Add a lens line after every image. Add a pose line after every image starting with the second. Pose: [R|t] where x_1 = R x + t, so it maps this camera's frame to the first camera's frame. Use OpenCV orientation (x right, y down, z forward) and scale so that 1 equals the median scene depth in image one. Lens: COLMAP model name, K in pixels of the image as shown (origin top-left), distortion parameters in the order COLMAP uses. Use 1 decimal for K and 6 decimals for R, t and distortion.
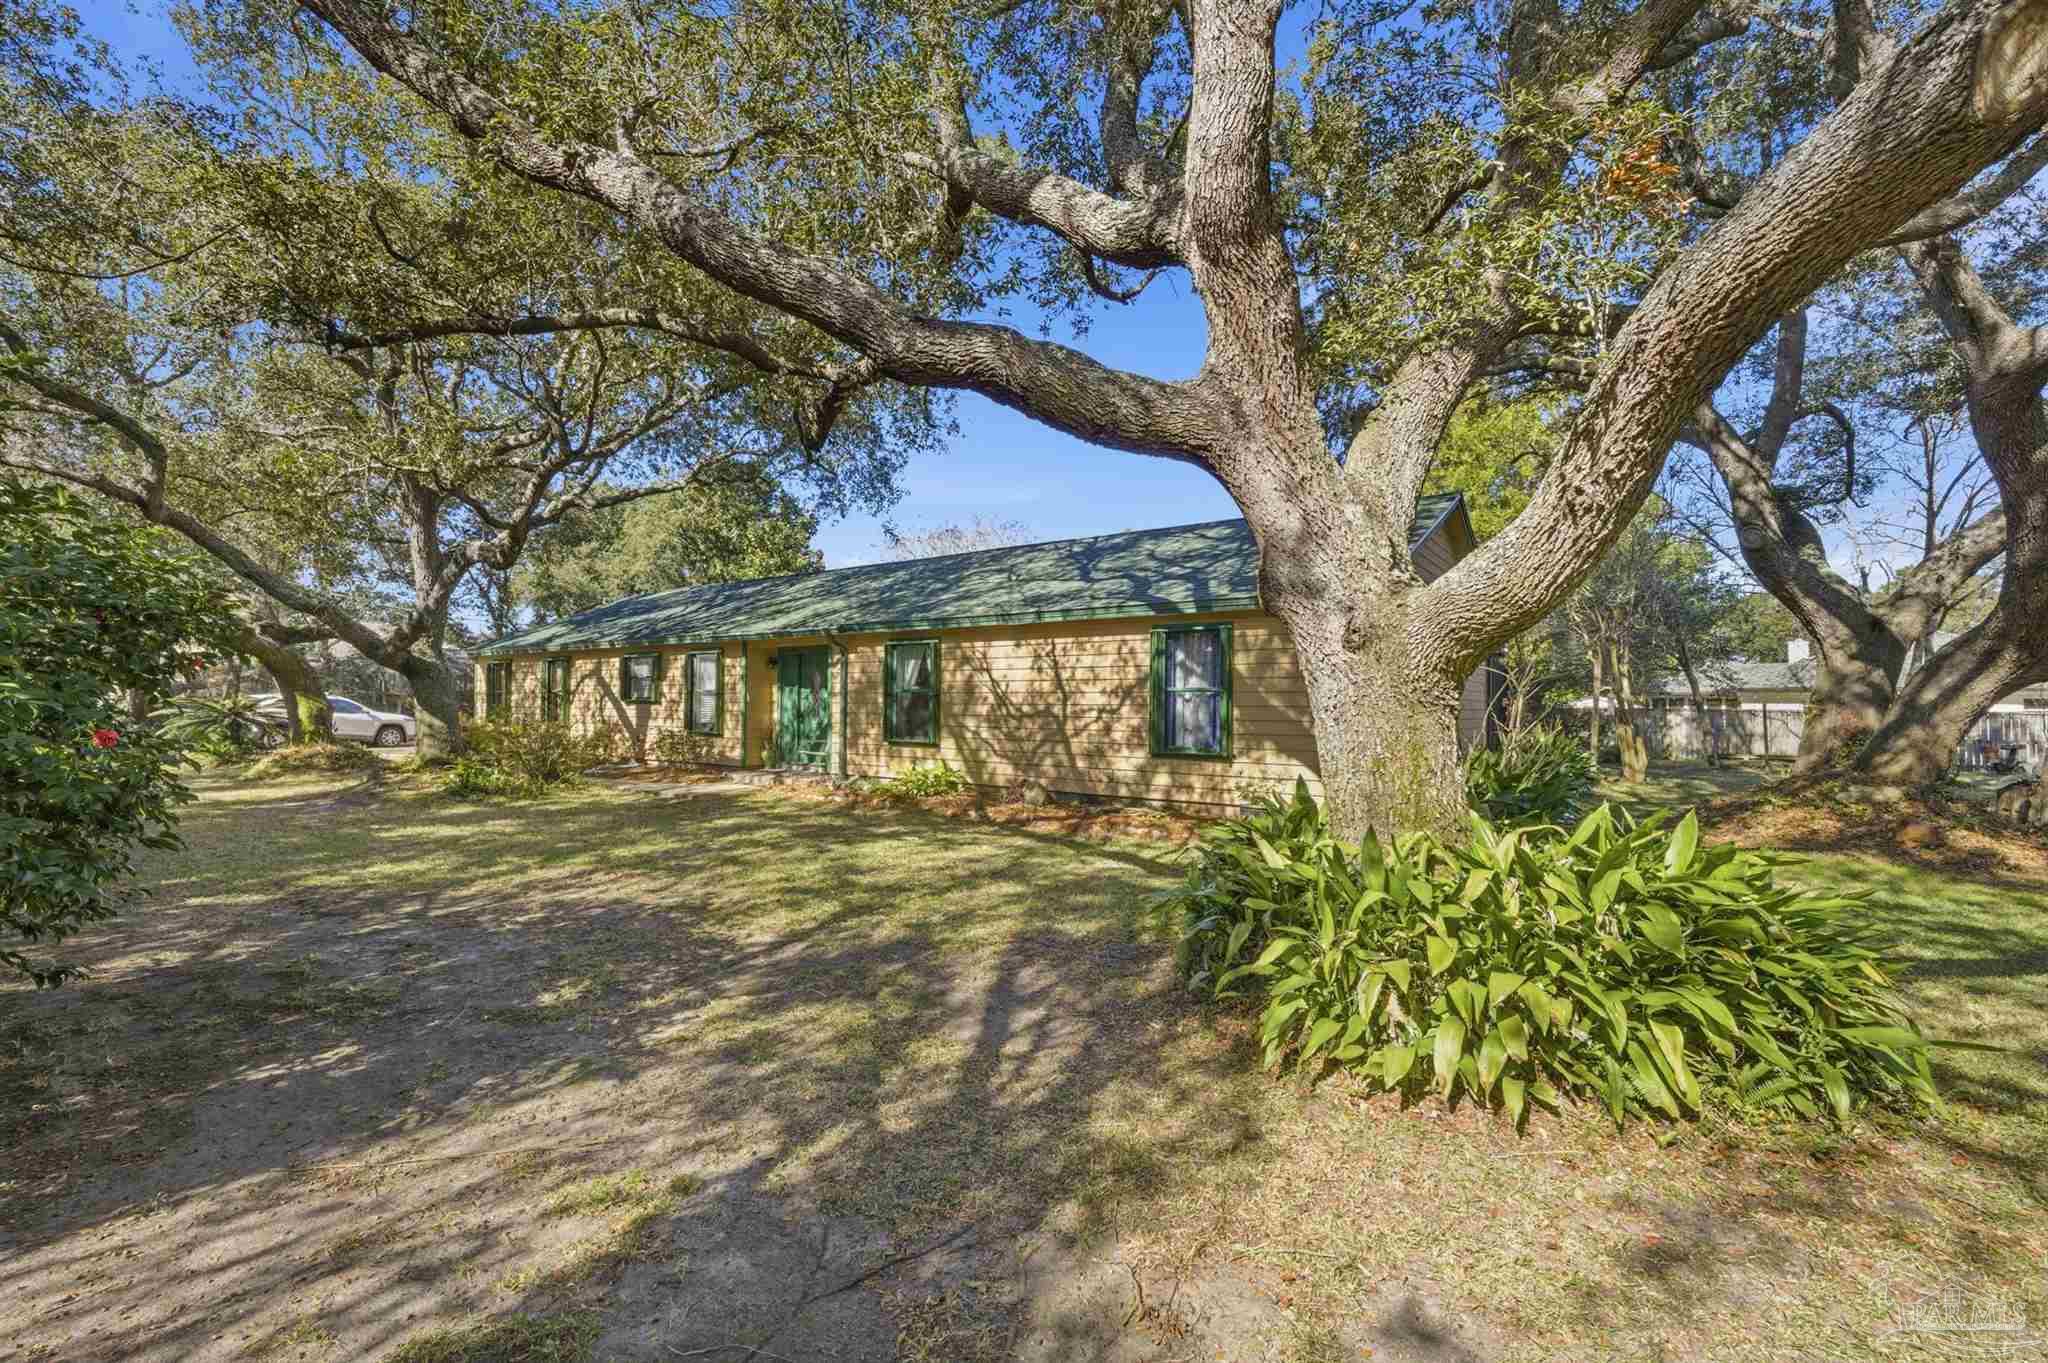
lens RADIAL K [[892.1, 0, 1021.6], [0, 892.1, 683.8], [0, 0, 1]] dist [-0.010250, 0.001002]
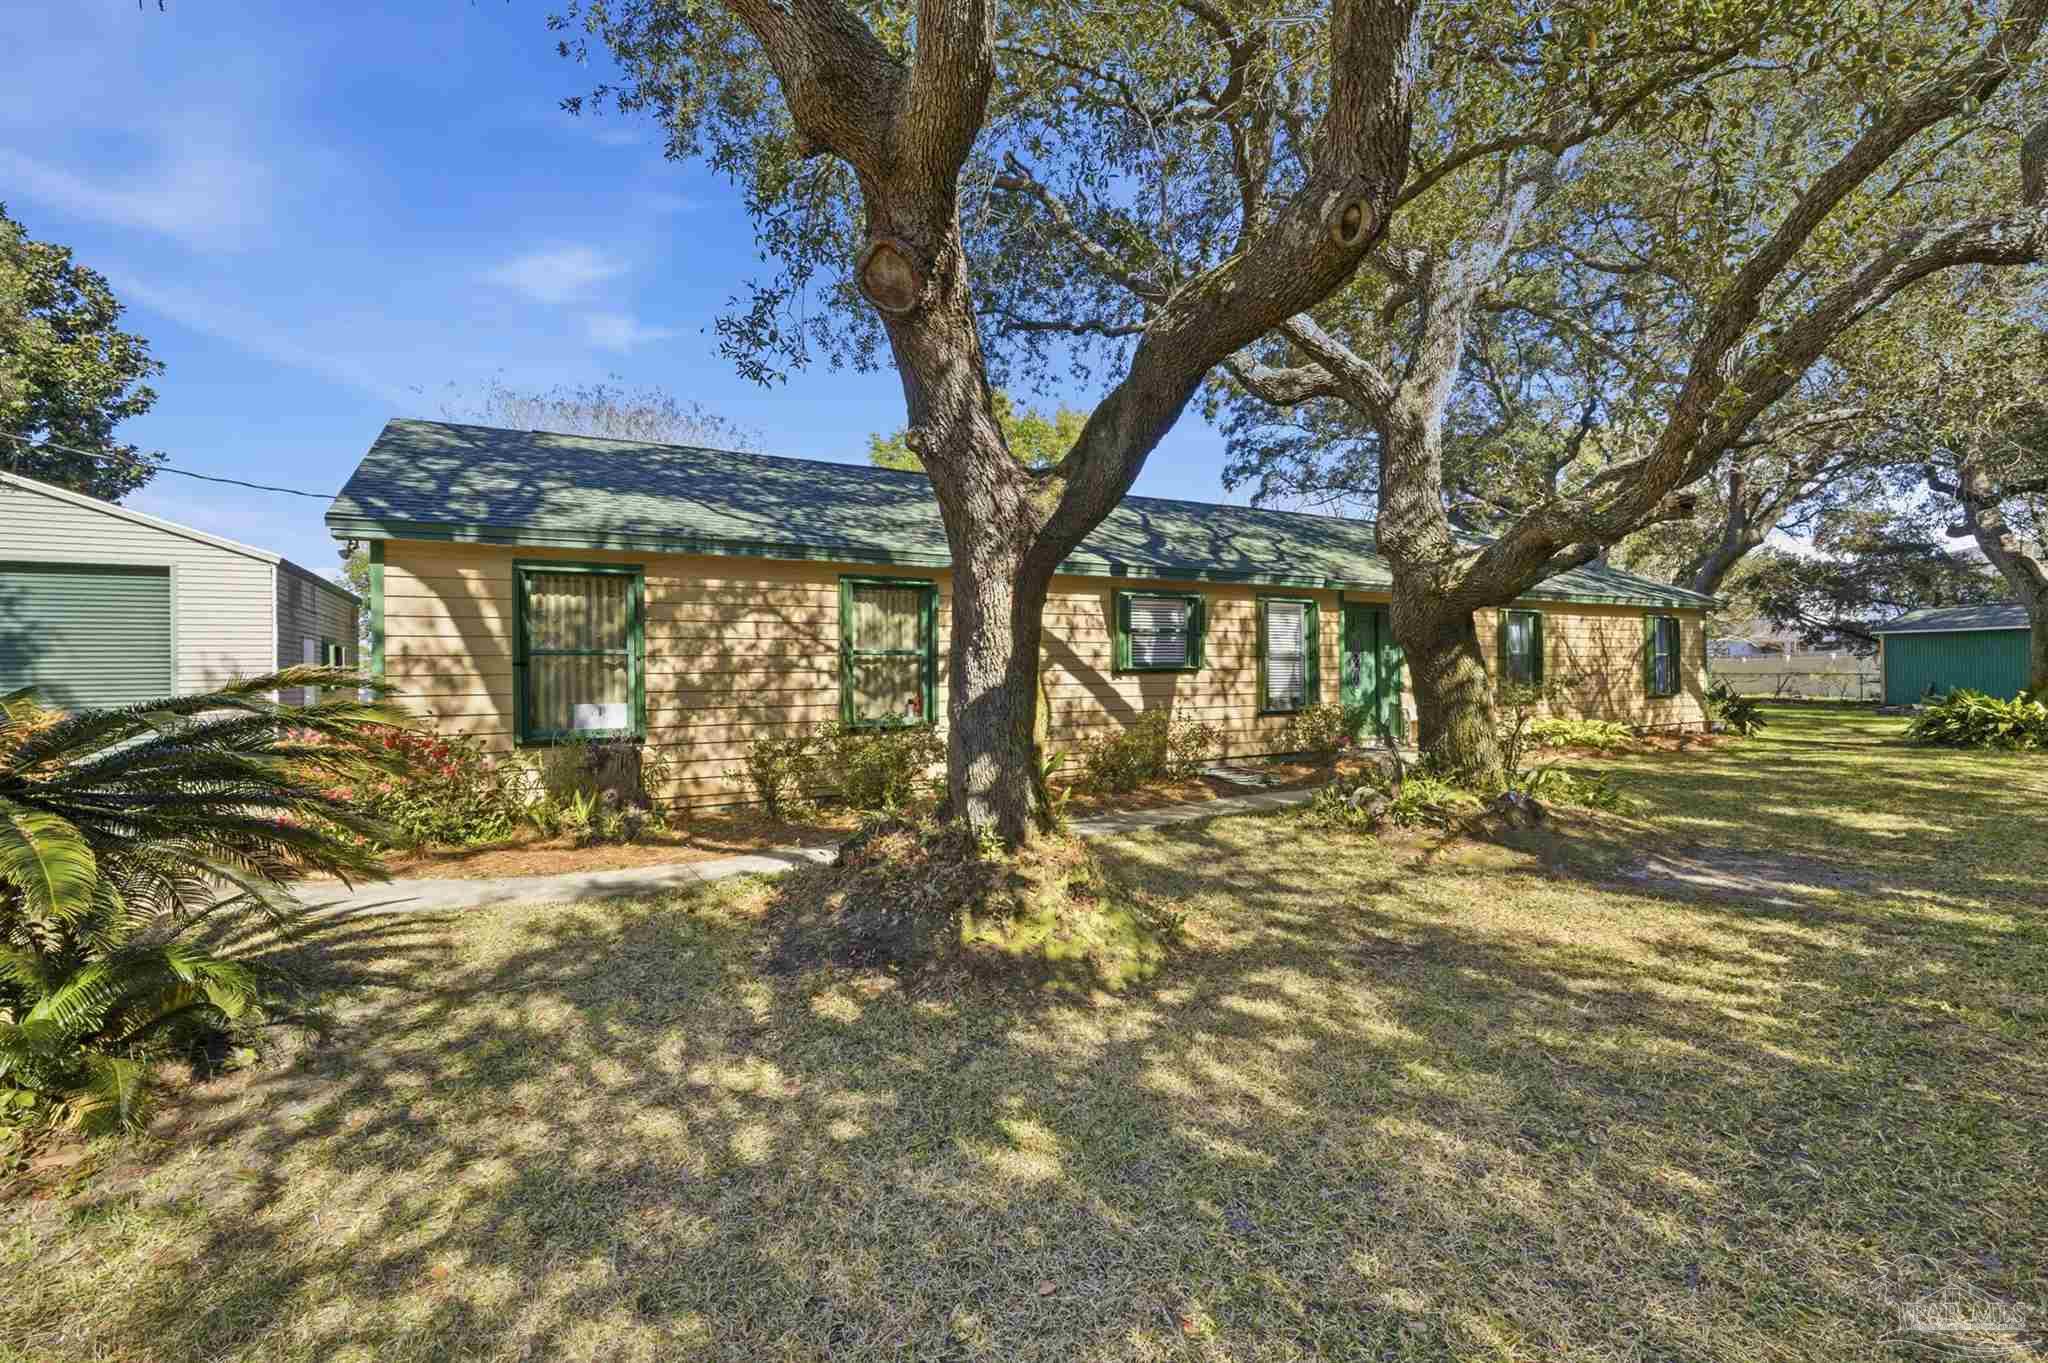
lens RADIAL K [[892.1, 0, 1044.8], [0, 892.1, 669.8], [0, 0, 1]] dist [-0.010250, 0.001002]
pose [[0.390940, -0.001008, 0.920416, -1.406951], [-0.000013, 0.999999, 0.001101, 0.025352], [-0.920416, -0.000442, 0.390939, 1.150235]]
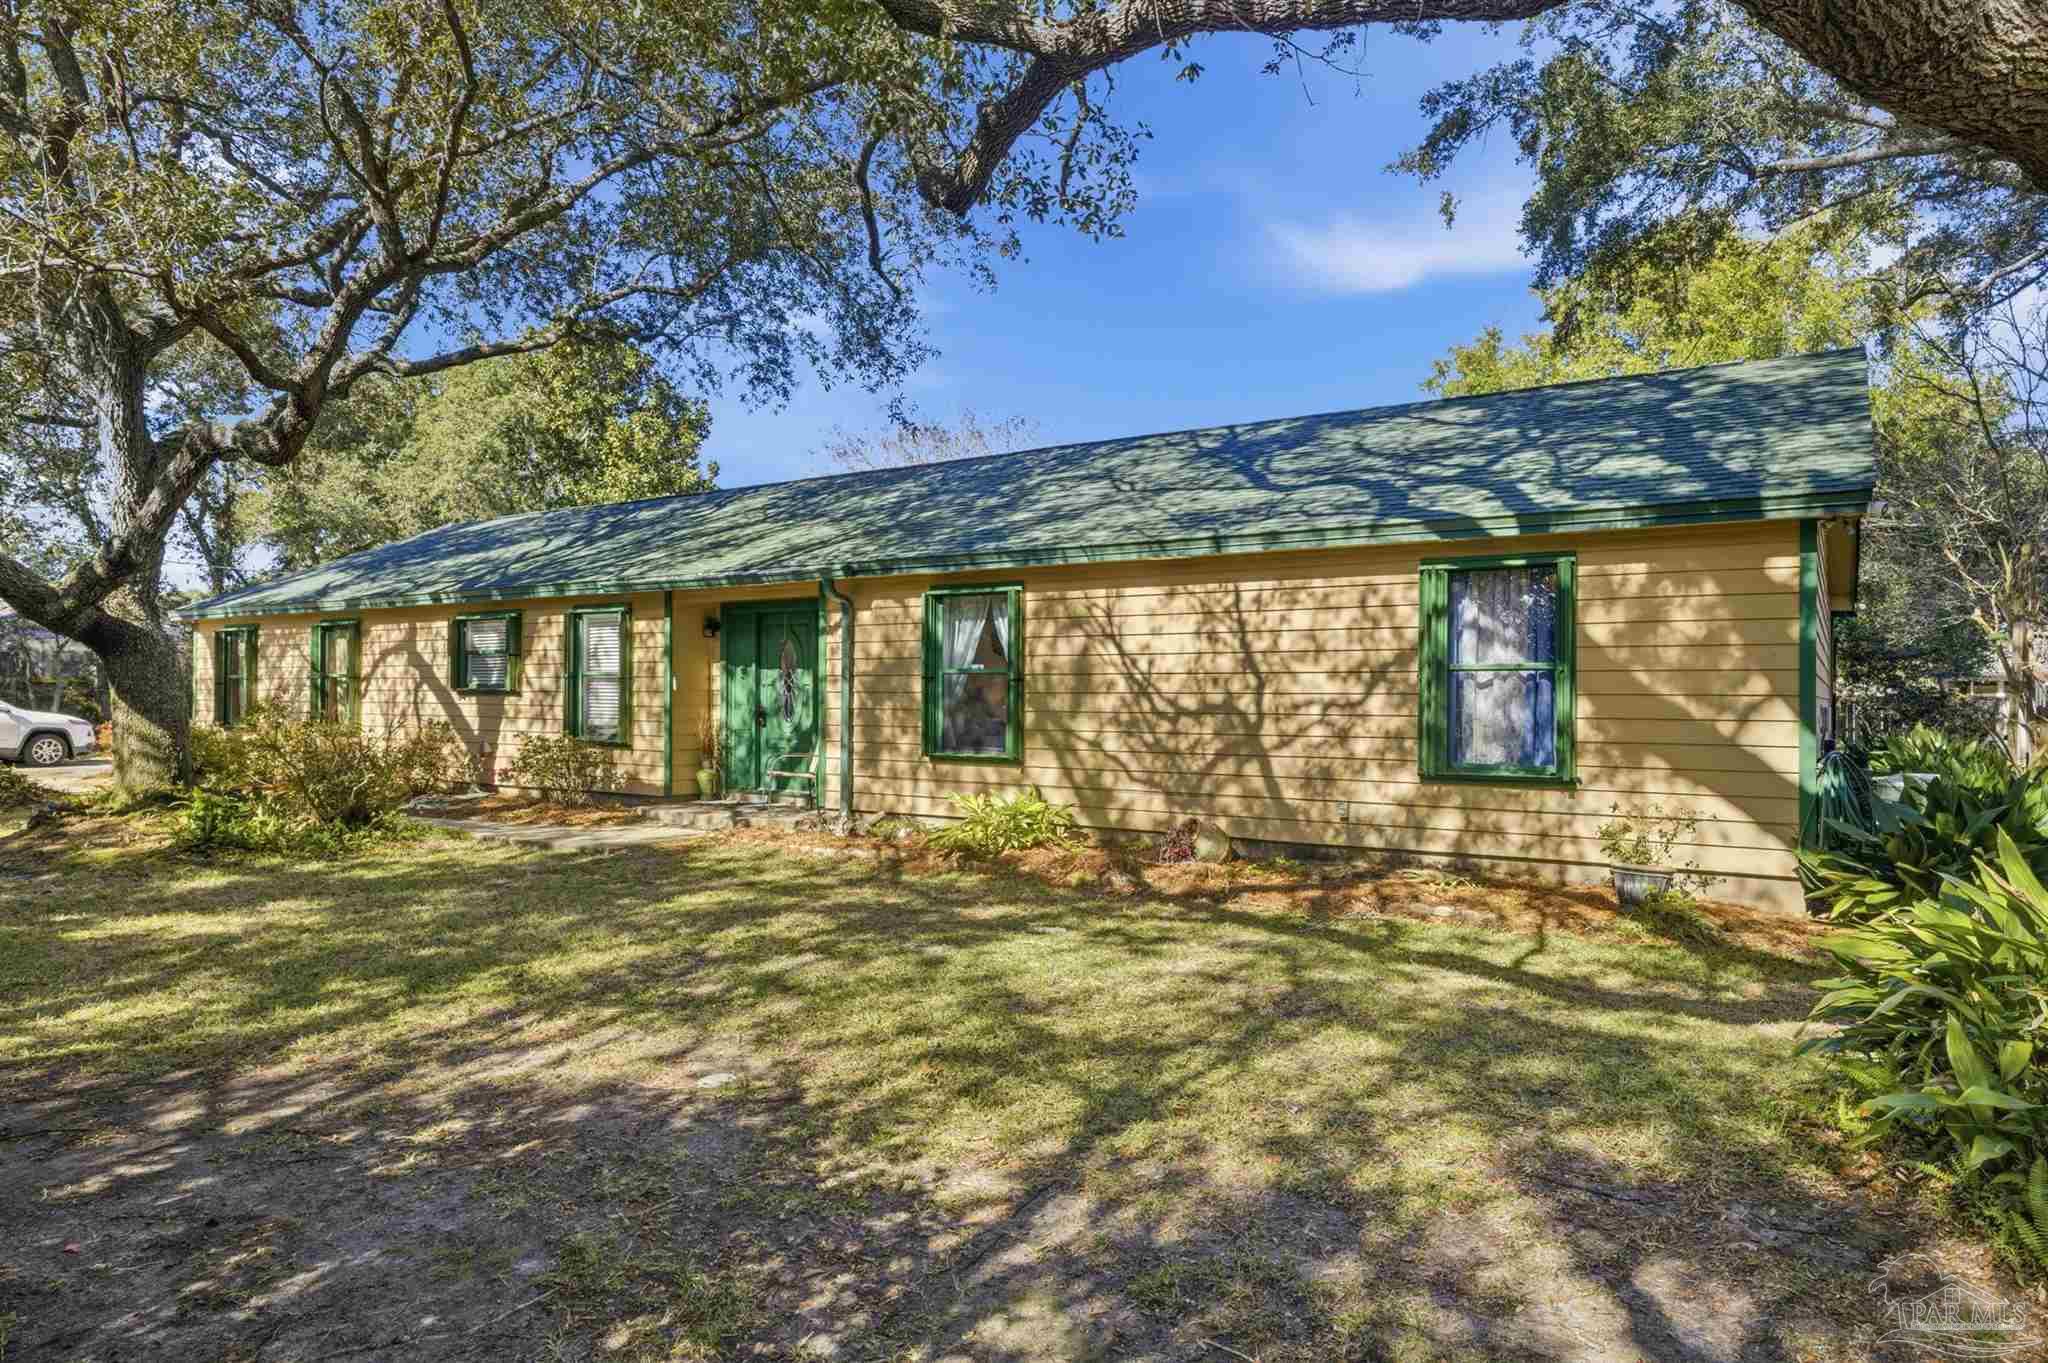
lens RADIAL K [[1273.7, 0, 1027.8], [0, 1273.7, 680.5], [0, 0, 1]] dist [-0.000633, 0.008716]
pose [[0.998827, -0.003046, 0.048332, -0.134599], [0.002467, 0.999925, 0.012038, 0.003289], [-0.048365, -0.011904, 0.998759, 0.145214]]
